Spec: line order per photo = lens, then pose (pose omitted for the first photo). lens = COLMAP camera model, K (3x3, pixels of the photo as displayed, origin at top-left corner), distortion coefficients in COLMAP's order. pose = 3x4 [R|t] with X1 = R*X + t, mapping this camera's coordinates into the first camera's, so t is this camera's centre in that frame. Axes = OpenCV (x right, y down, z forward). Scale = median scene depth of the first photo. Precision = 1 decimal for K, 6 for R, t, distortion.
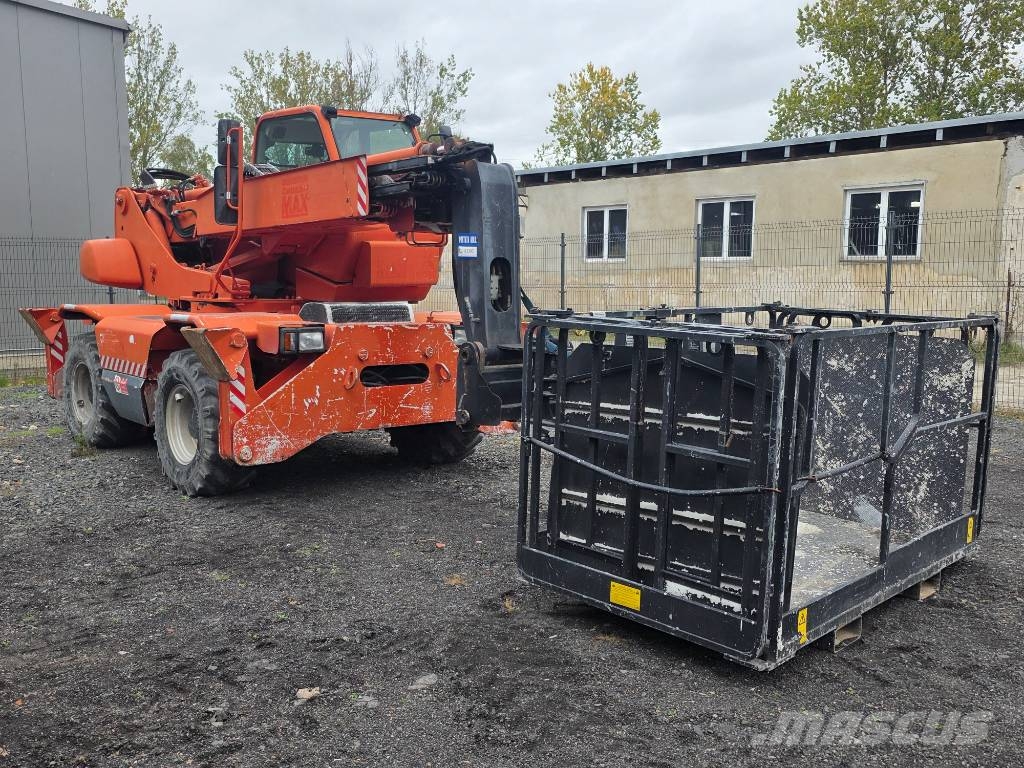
lens RADIAL K [[904.1, 0, 507.4], [0, 904.1, 380.6], [0, 0, 1]] dist [-0.009704, 0.034910]
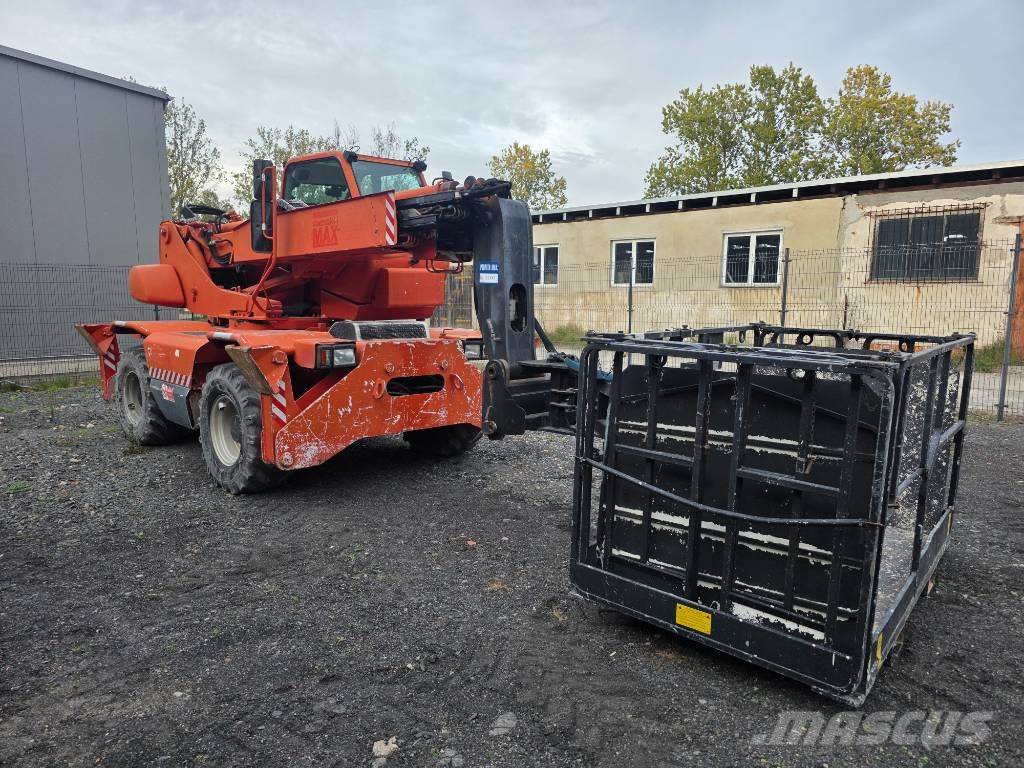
lens RADIAL K [[649.2, 0, 503.6], [0, 649.2, 381.7], [0, 0, 1]] dist [0.018682, -0.019357]
pose [[0.997095, -0.007739, 0.075780, -0.078541], [0.006660, 0.999873, 0.014479, -0.022372], [-0.075882, -0.013932, 0.997019, 0.172887]]
